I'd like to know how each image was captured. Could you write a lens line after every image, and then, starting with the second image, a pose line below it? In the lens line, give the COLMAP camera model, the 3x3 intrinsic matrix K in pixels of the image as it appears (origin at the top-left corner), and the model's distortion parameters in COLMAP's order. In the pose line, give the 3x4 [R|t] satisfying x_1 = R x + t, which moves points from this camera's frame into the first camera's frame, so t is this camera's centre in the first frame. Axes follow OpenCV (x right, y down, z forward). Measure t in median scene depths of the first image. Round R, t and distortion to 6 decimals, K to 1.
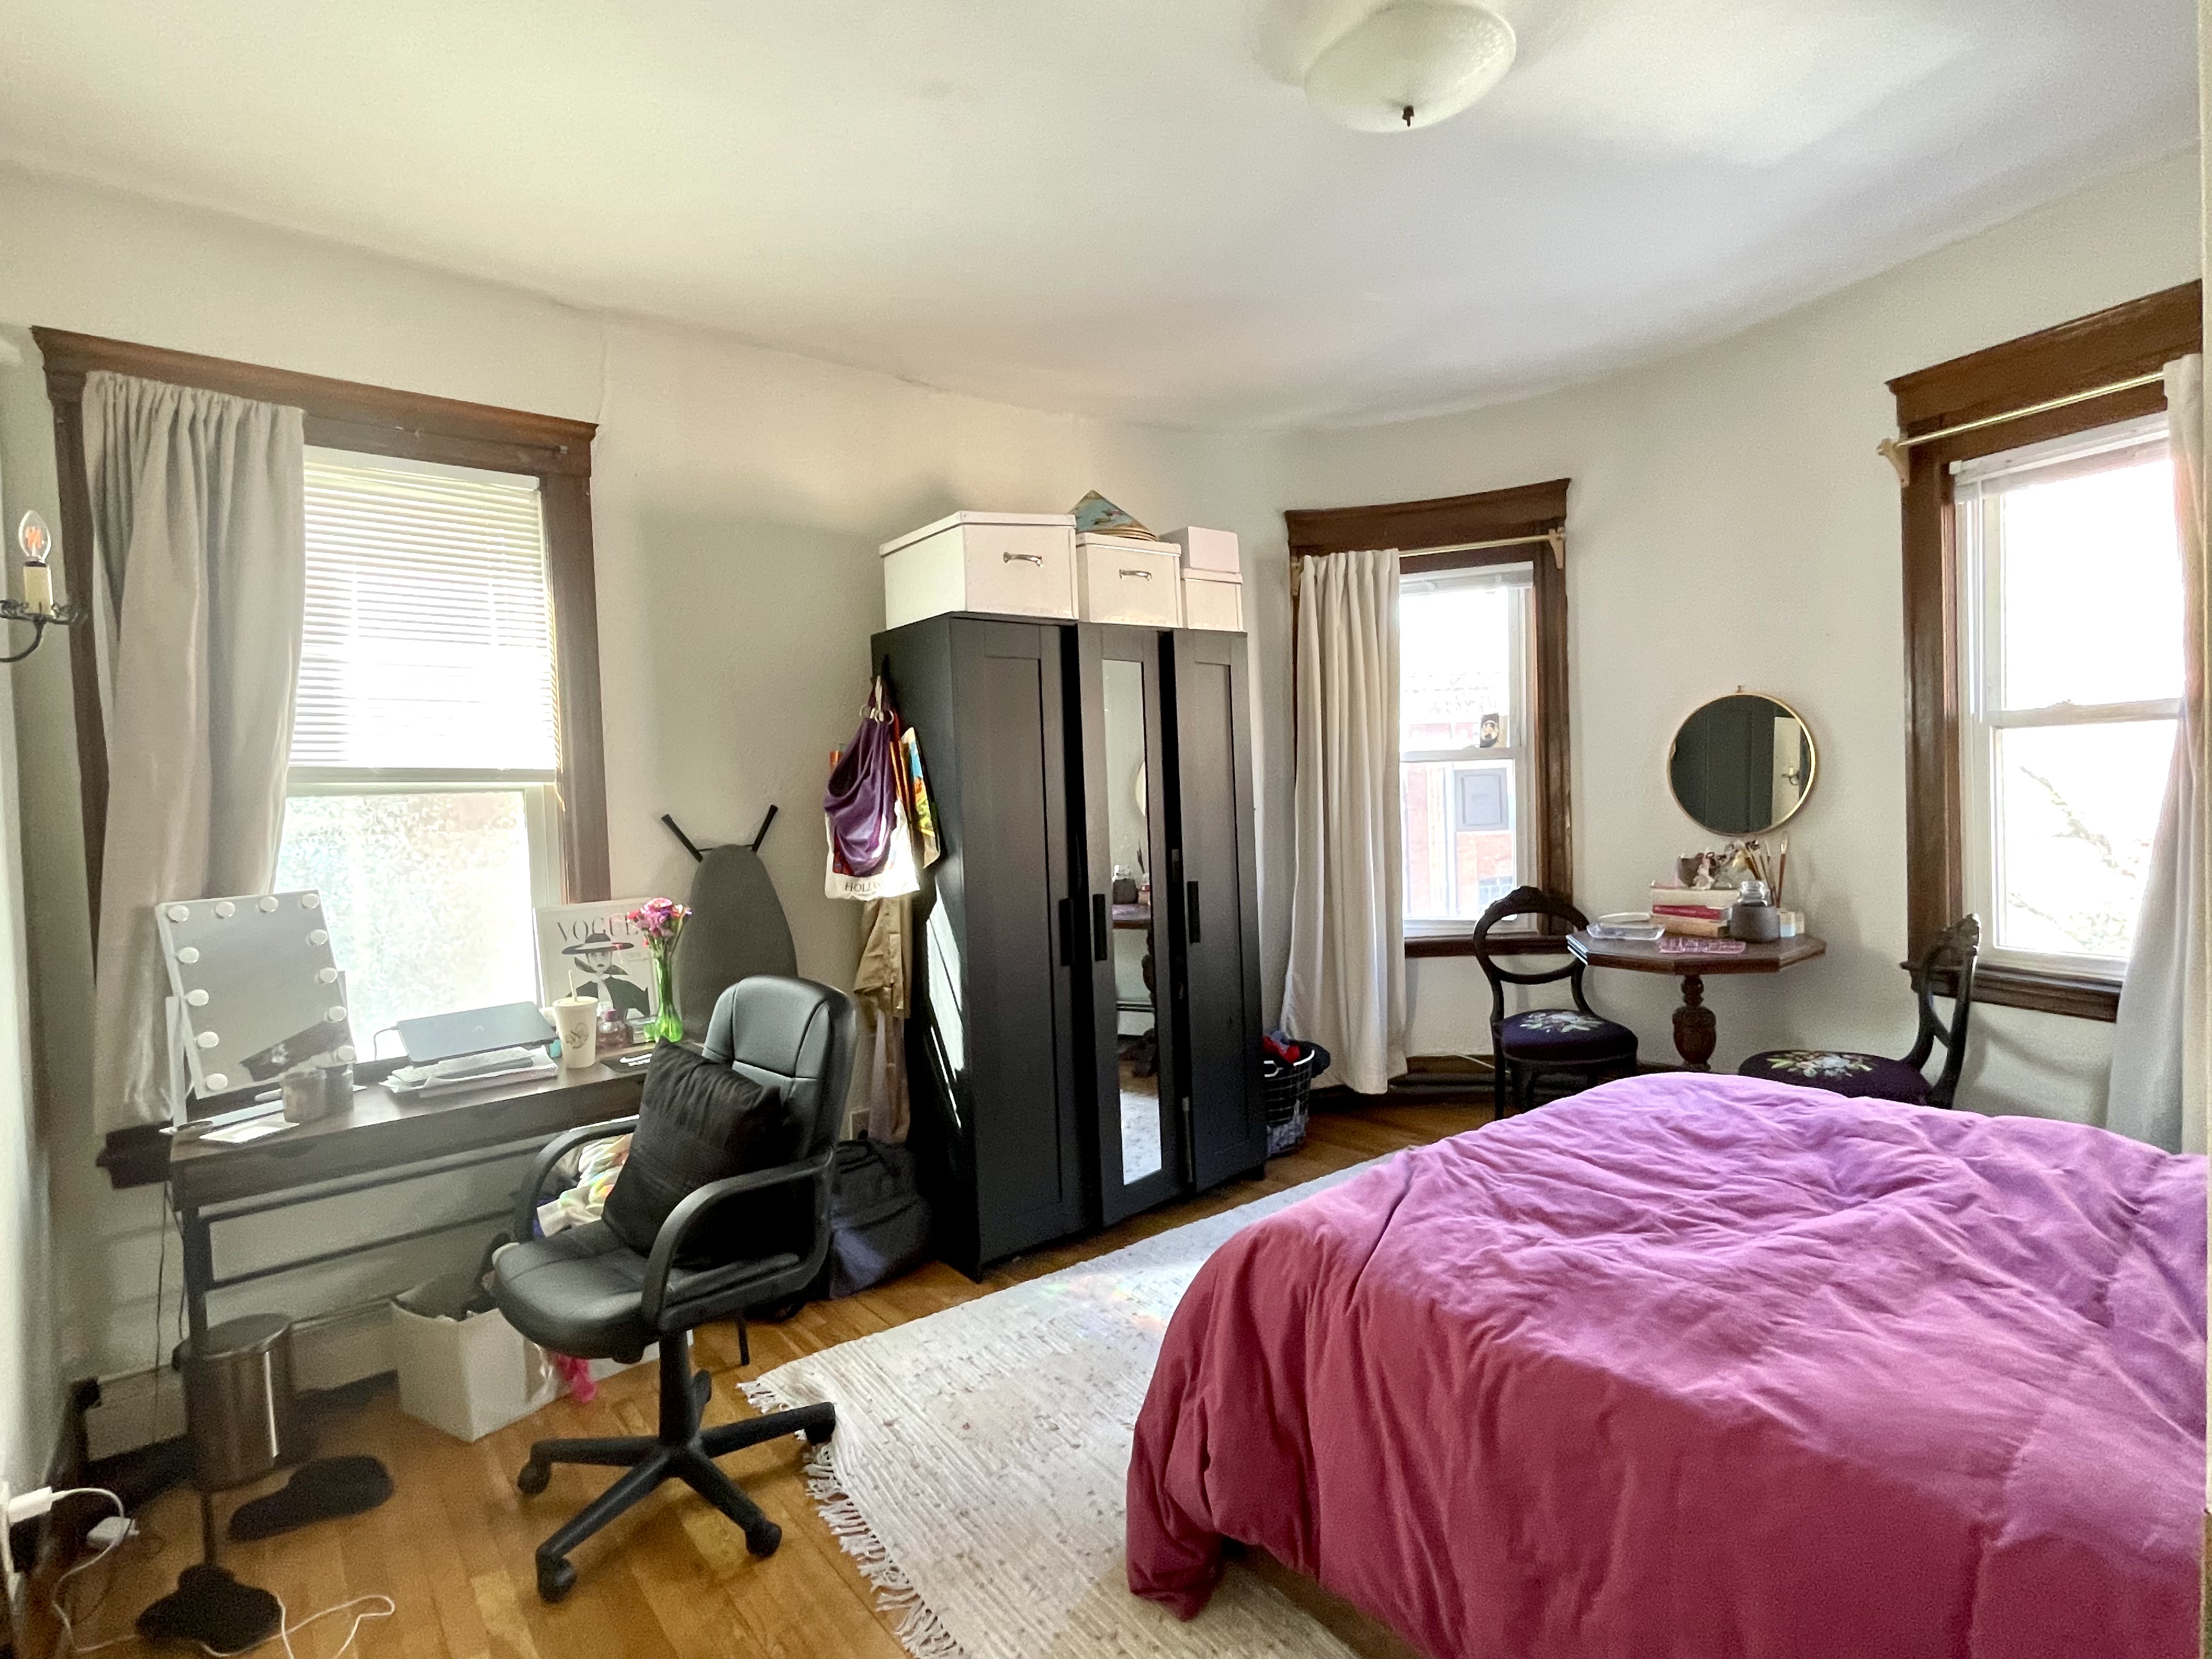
lens RADIAL K [[1084.0, 0, 1097.4], [0, 1084.0, 826.9], [0, 0, 1]] dist [-0.002152, -0.000889]
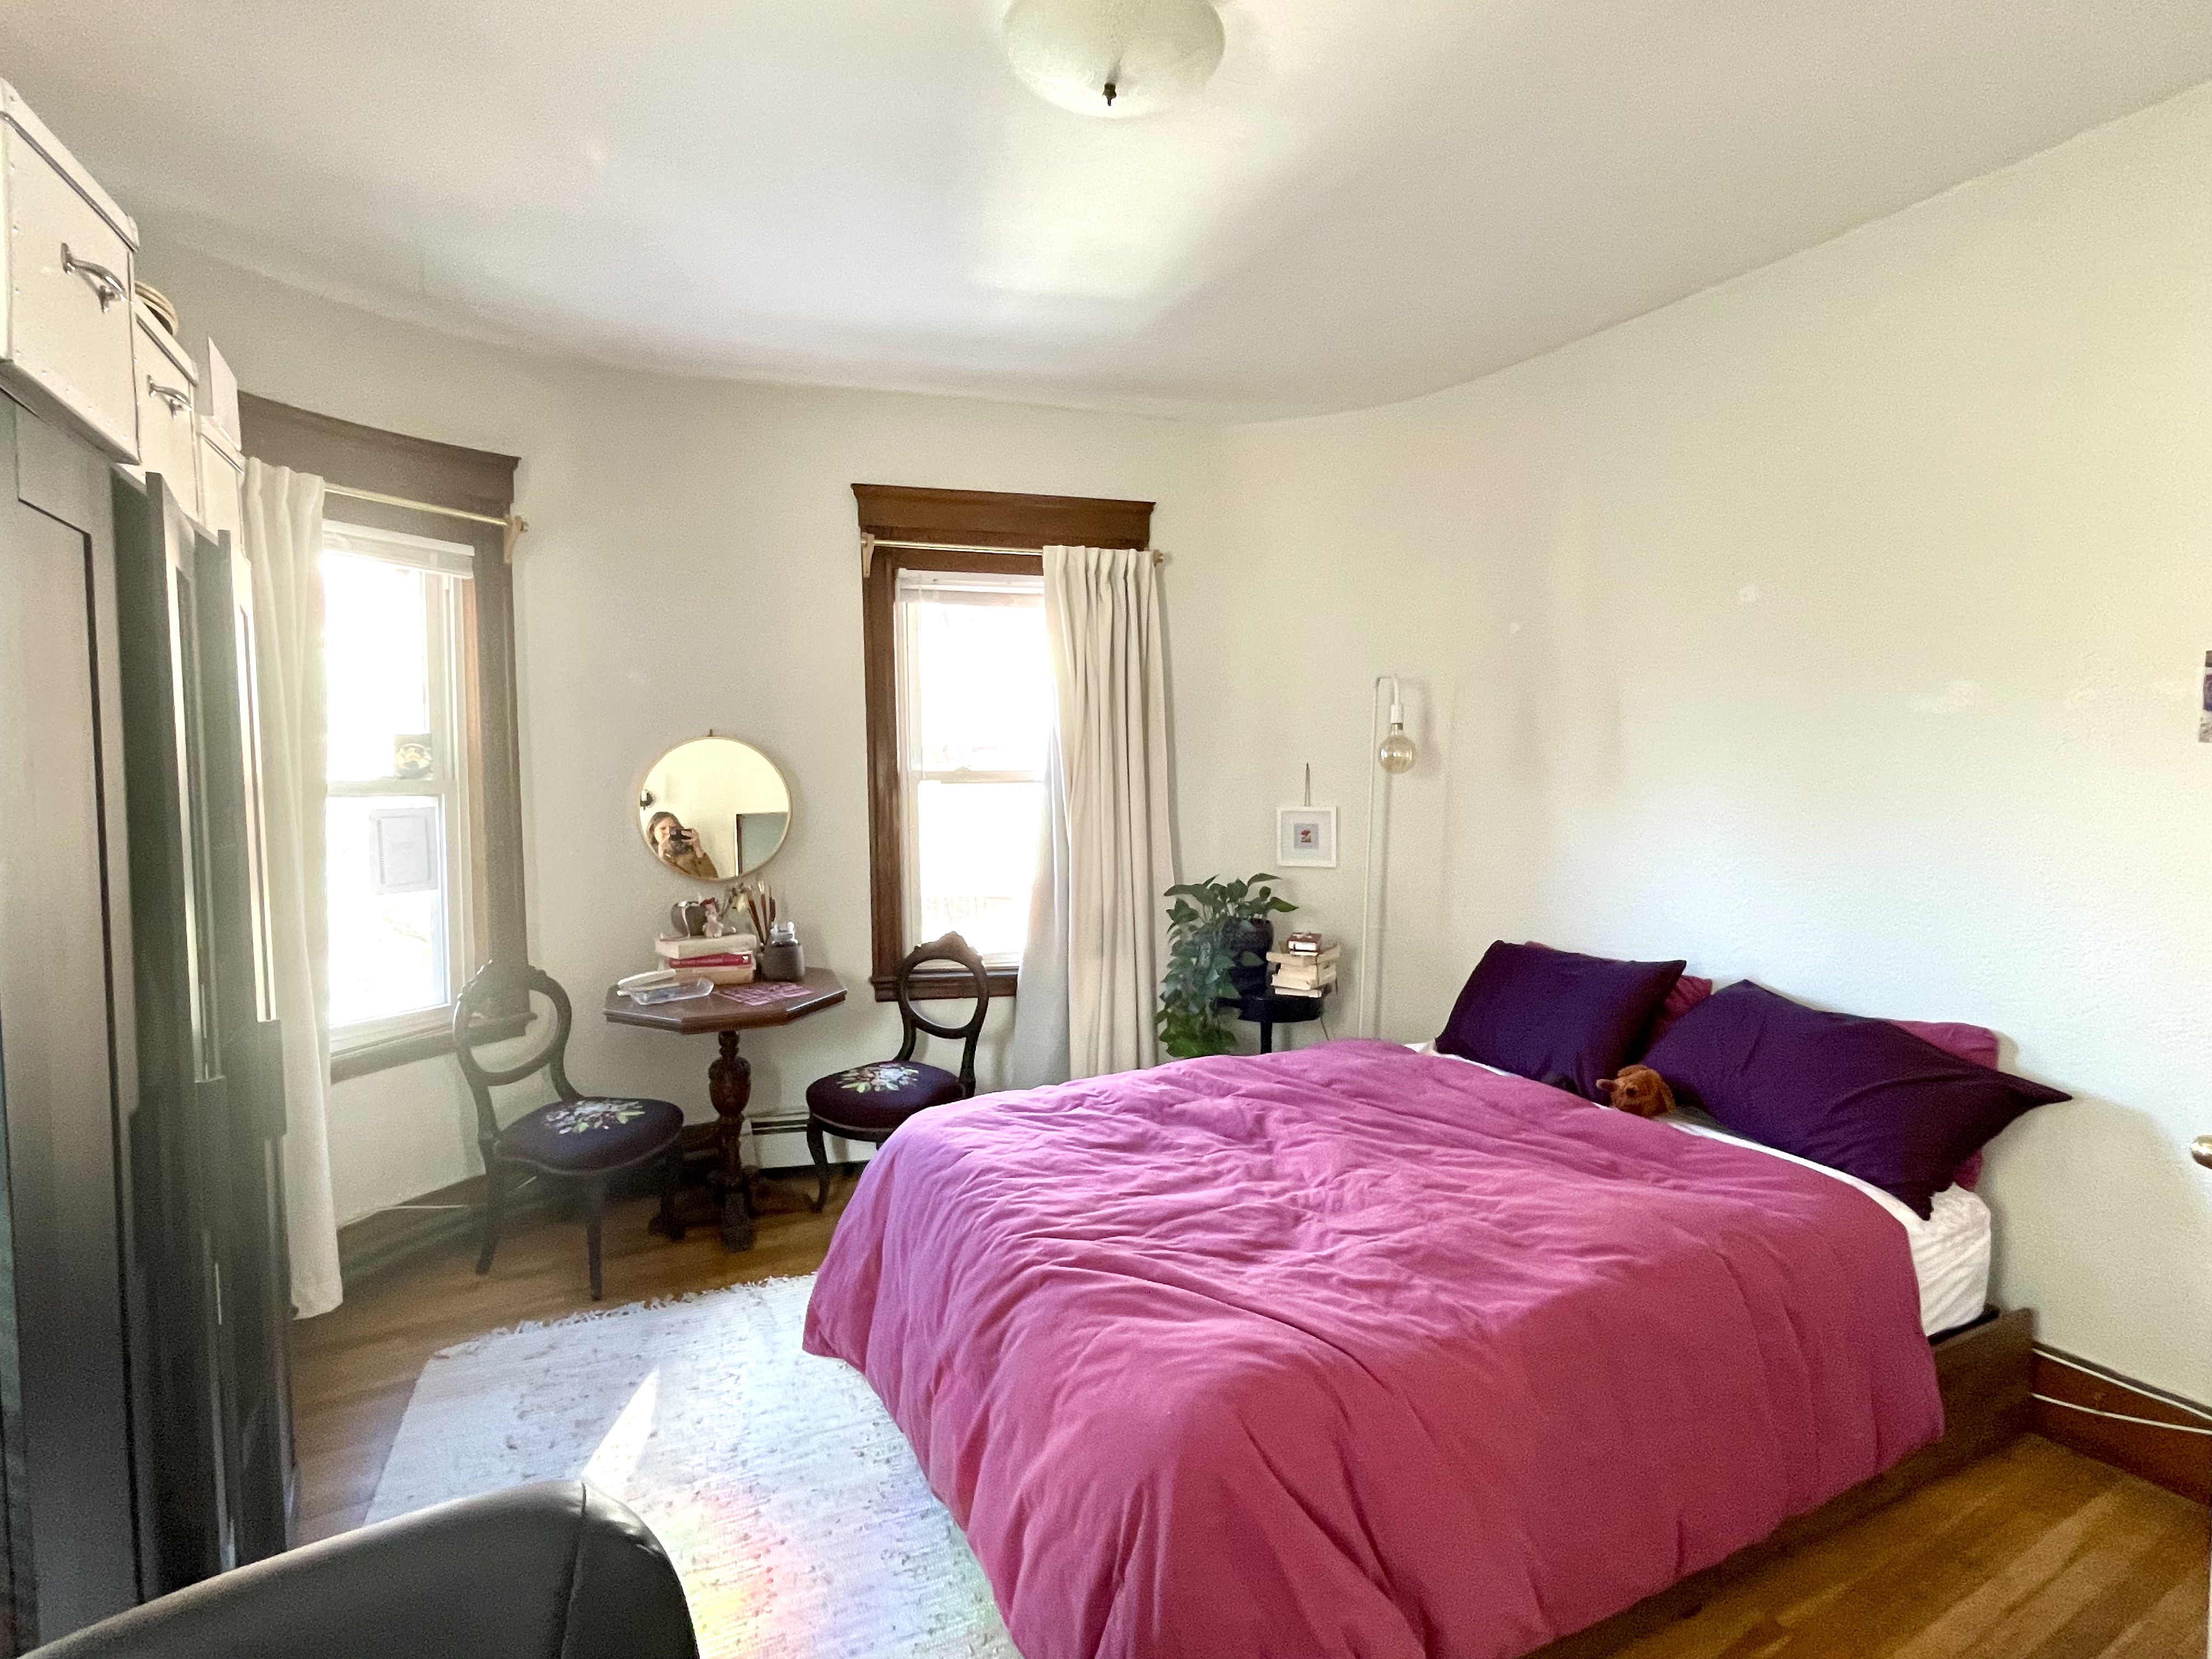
lens RADIAL K [[1084.0, 0, 1099.5], [0, 1084.0, 834.7], [0, 0, 1]] dist [-0.002152, -0.000889]
pose [[0.192596, -0.013165, 0.981190, -0.331388], [0.035715, 0.999342, 0.006398, -0.027764], [-0.980628, 0.033811, 0.192939, 0.470204]]
